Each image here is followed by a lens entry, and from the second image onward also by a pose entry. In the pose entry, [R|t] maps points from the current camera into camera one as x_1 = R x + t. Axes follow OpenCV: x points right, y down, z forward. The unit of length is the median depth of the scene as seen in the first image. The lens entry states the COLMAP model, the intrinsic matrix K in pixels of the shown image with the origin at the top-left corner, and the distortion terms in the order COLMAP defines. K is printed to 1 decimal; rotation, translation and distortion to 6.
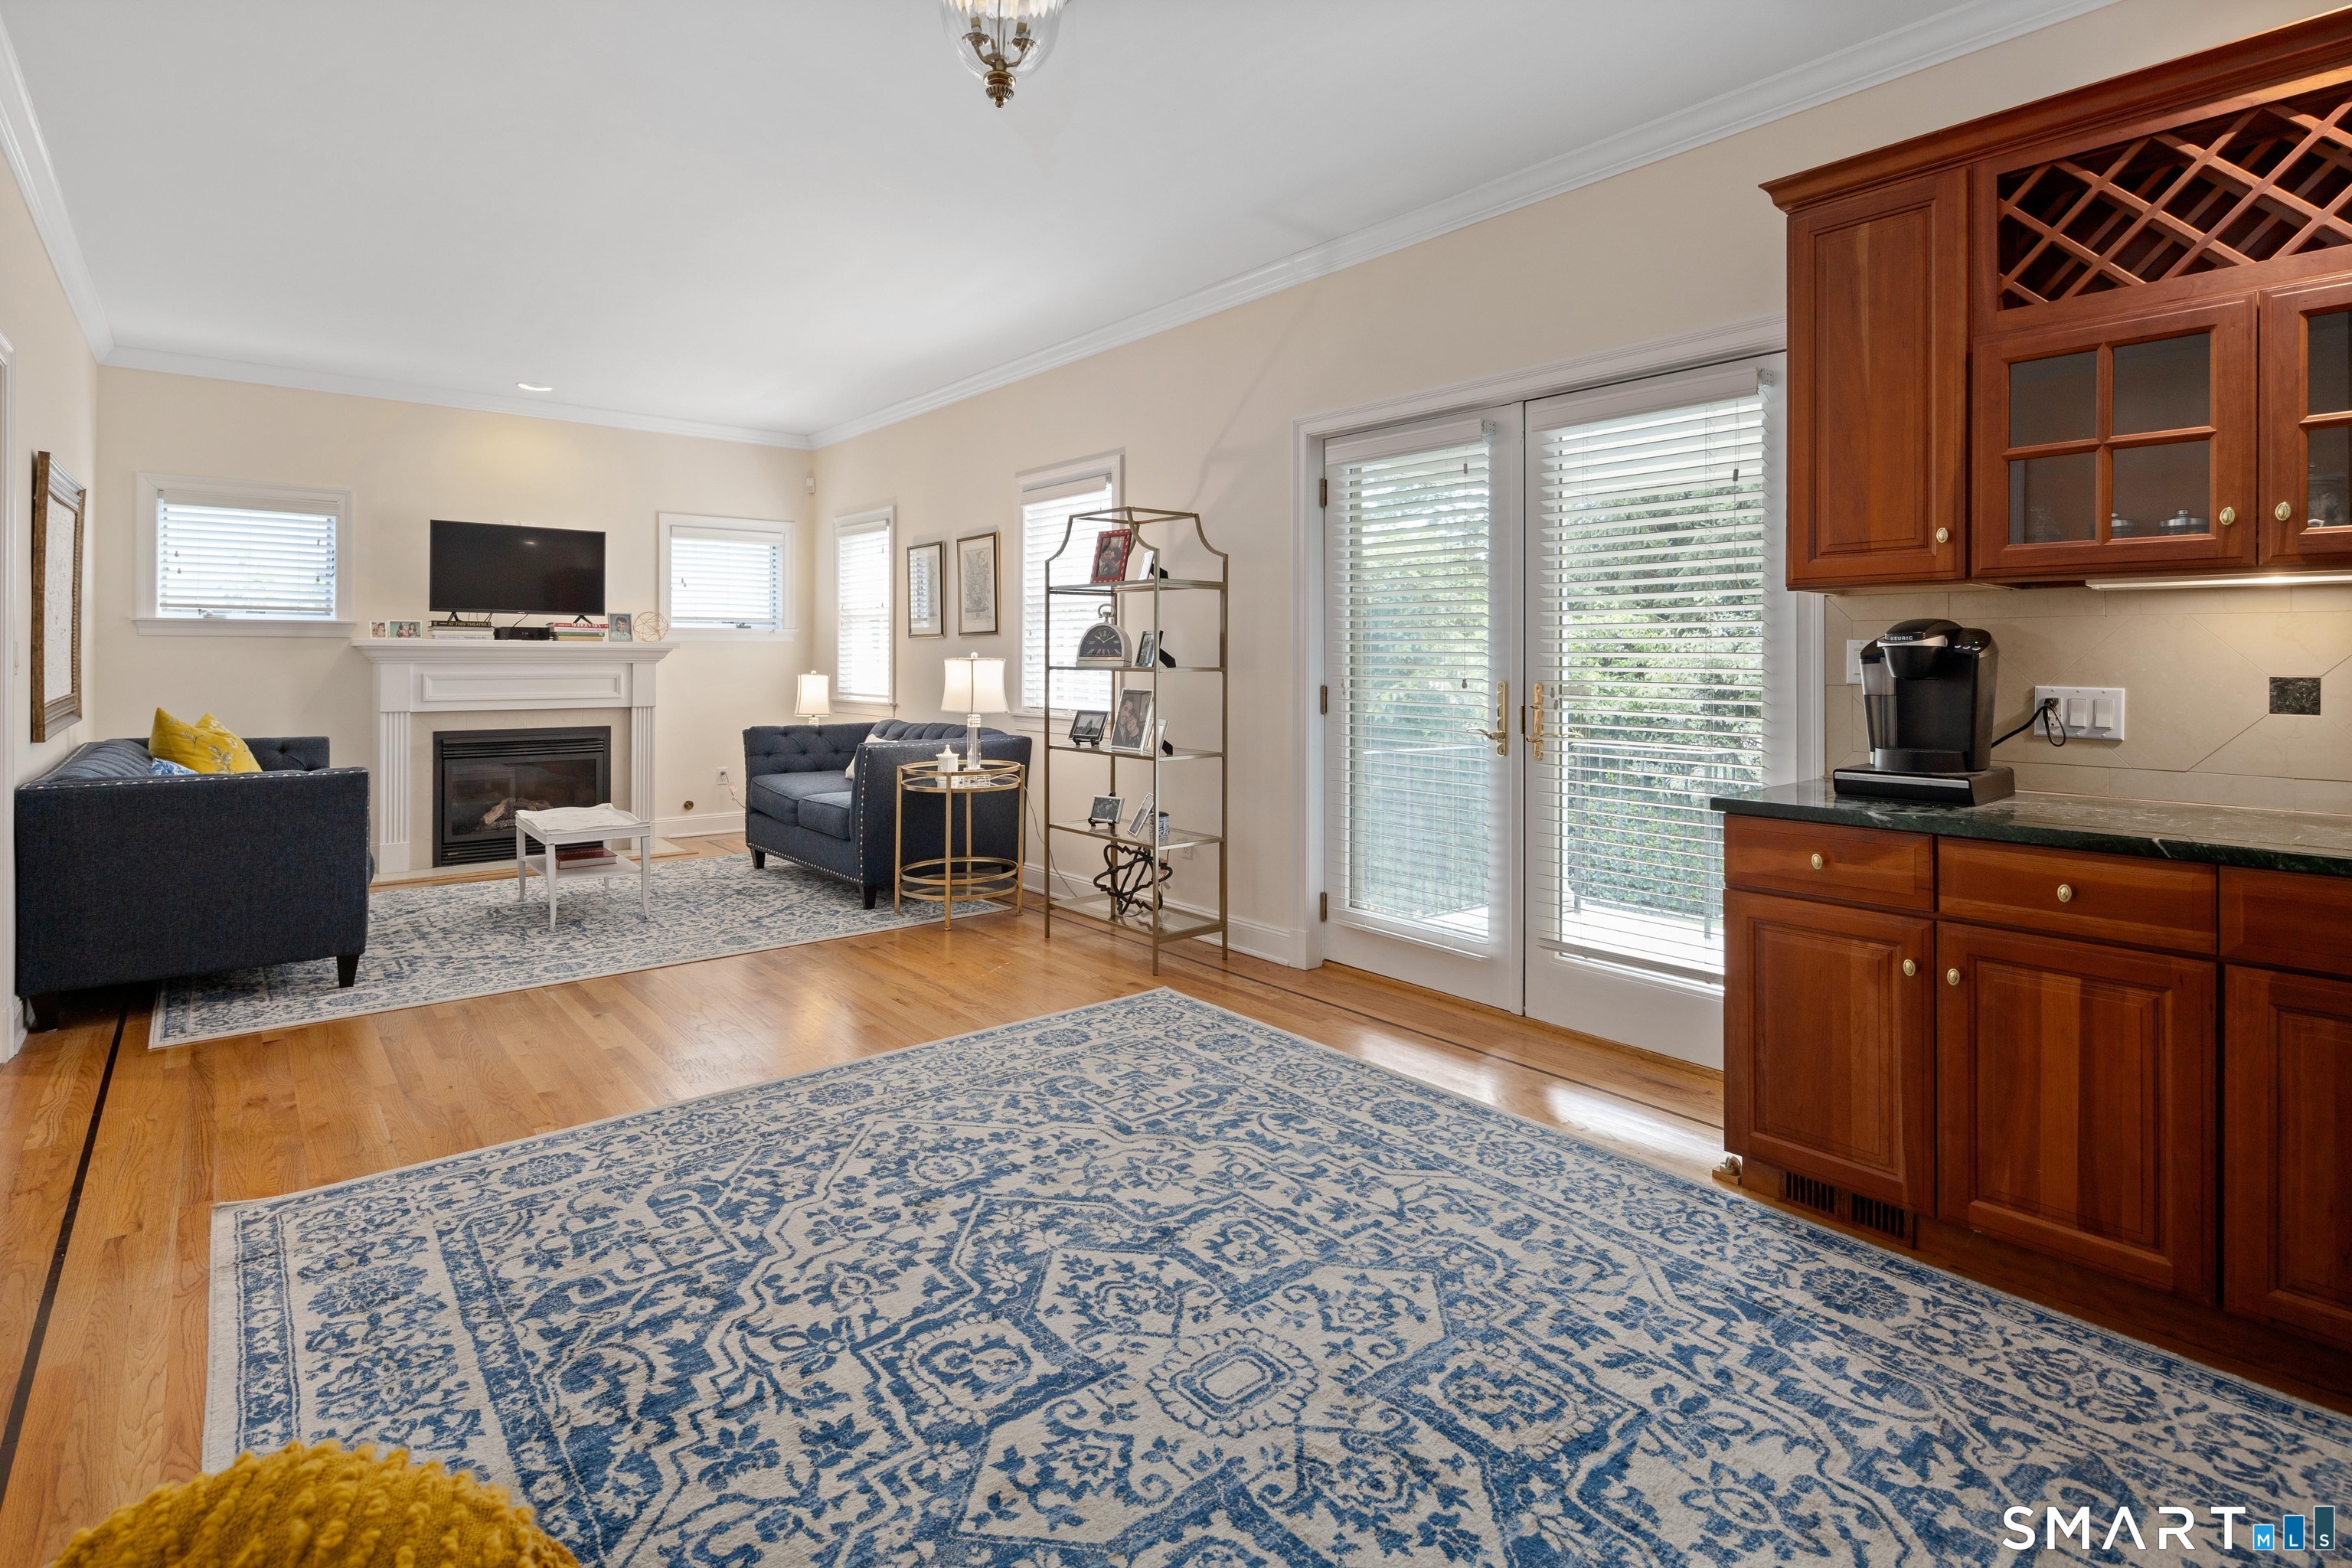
lens RADIAL K [[1148.8, 0, 1177.0], [0, 1148.8, 657.5], [0, 0, 1]] dist [0.001334, -0.003208]
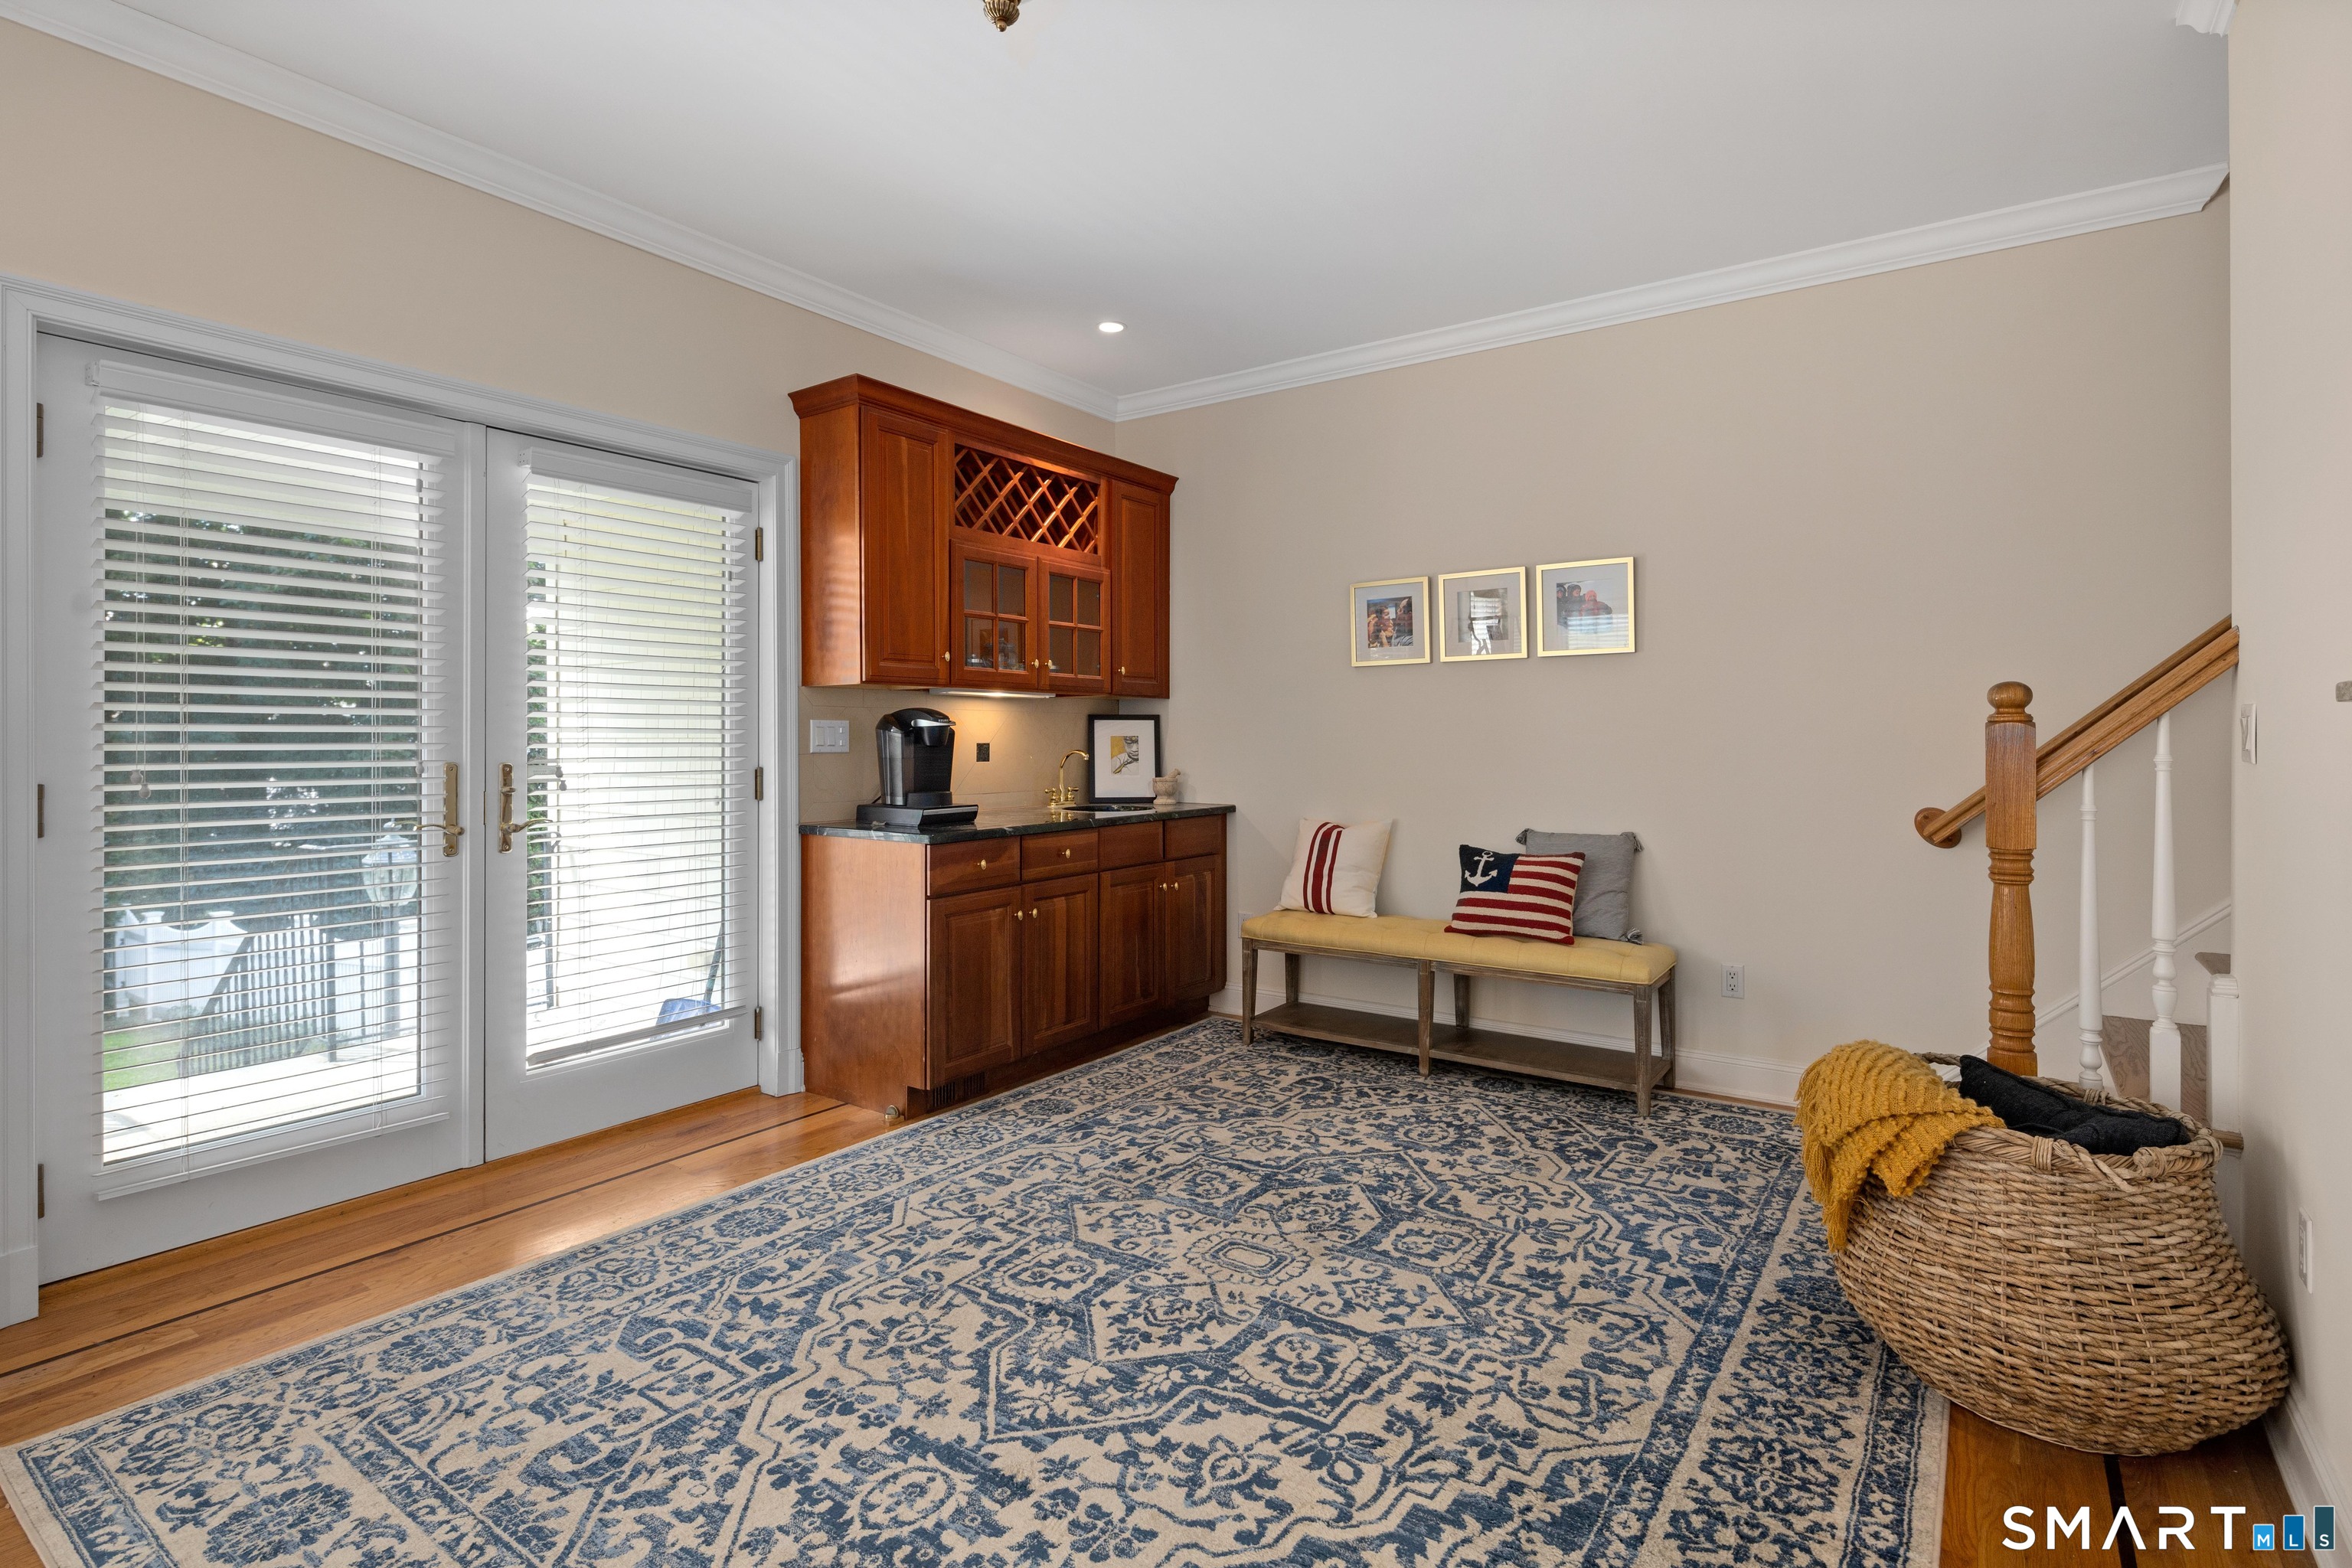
lens RADIAL K [[1154.0, 0, 1176.9], [0, 1154.0, 737.7], [0, 0, 1]] dist [0.001377, -0.000104]
pose [[-0.266072, -0.002726, 0.963949, -1.013691], [0.001883, 0.999993, 0.003348, 0.002241], [-0.963951, 0.002706, -0.266065, 1.168836]]
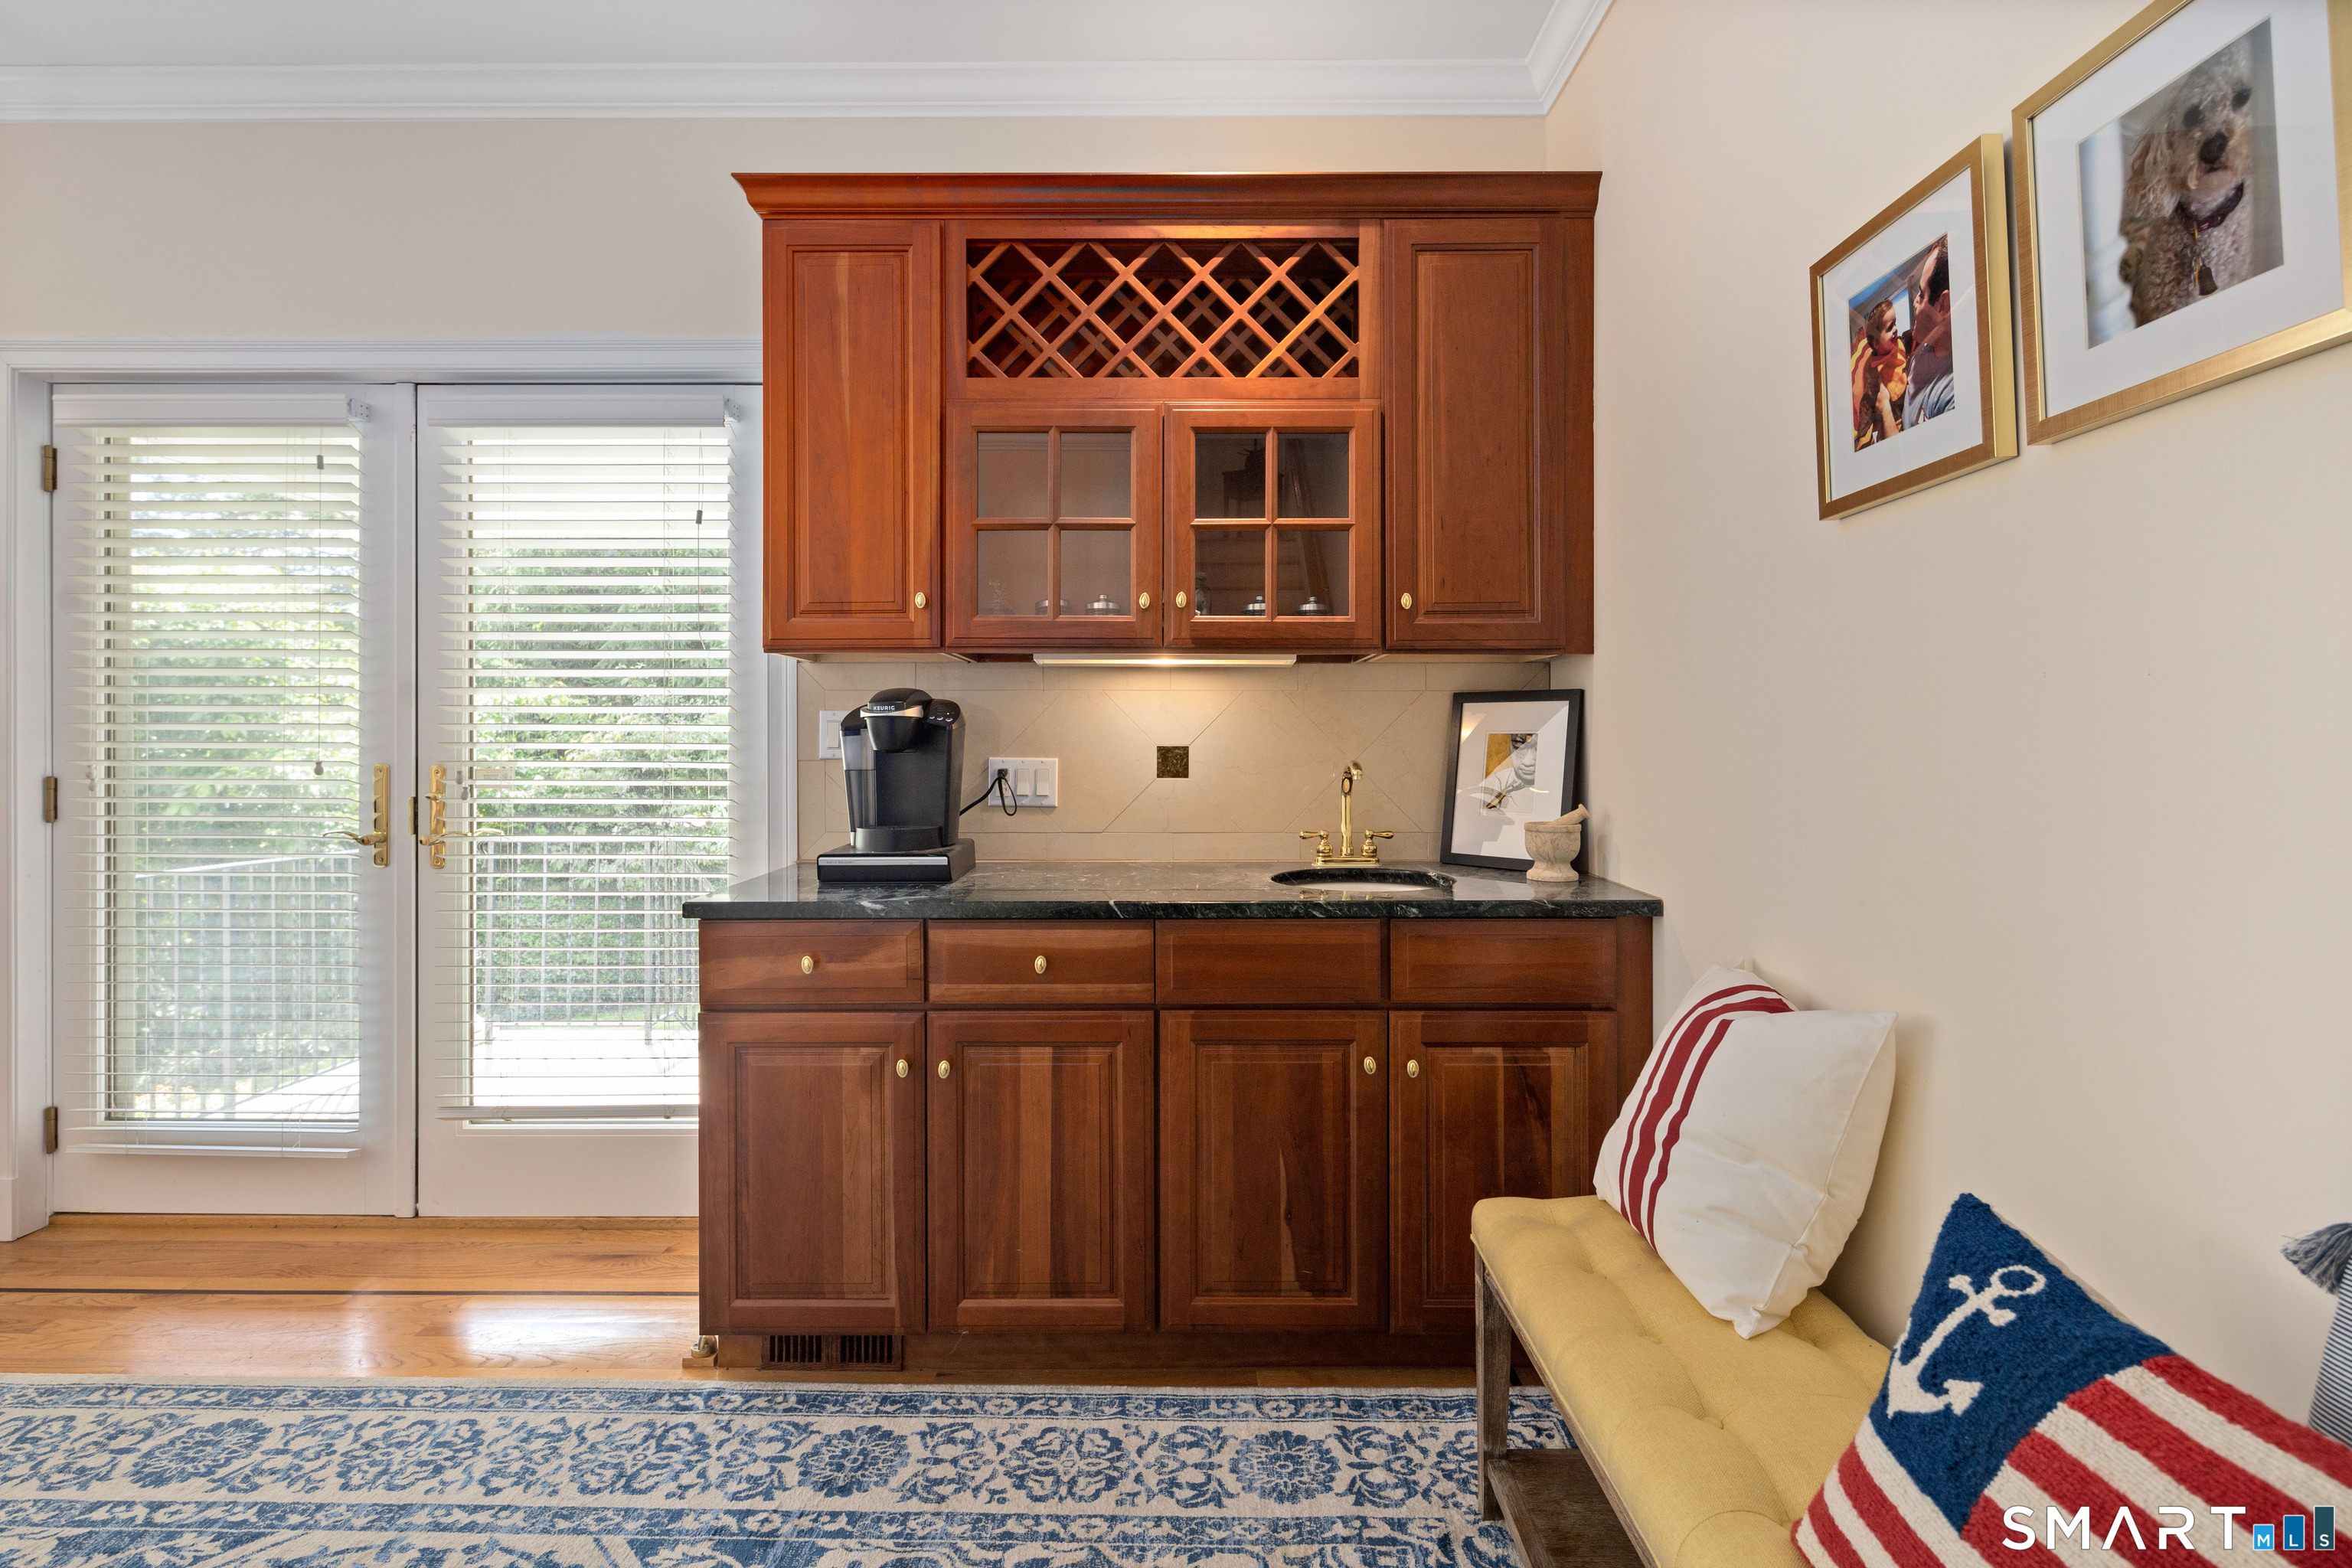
lens RADIAL K [[1163.4, 0, 1176.4], [0, 1163.4, 733.5], [0, 0, 1]] dist [0.004389, -0.004606]
pose [[0.642129, -0.000184, 0.766596, 0.066335], [0.002167, 0.999996, -0.001575, 0.006190], [-0.766593, 0.002673, 0.642127, 0.227903]]
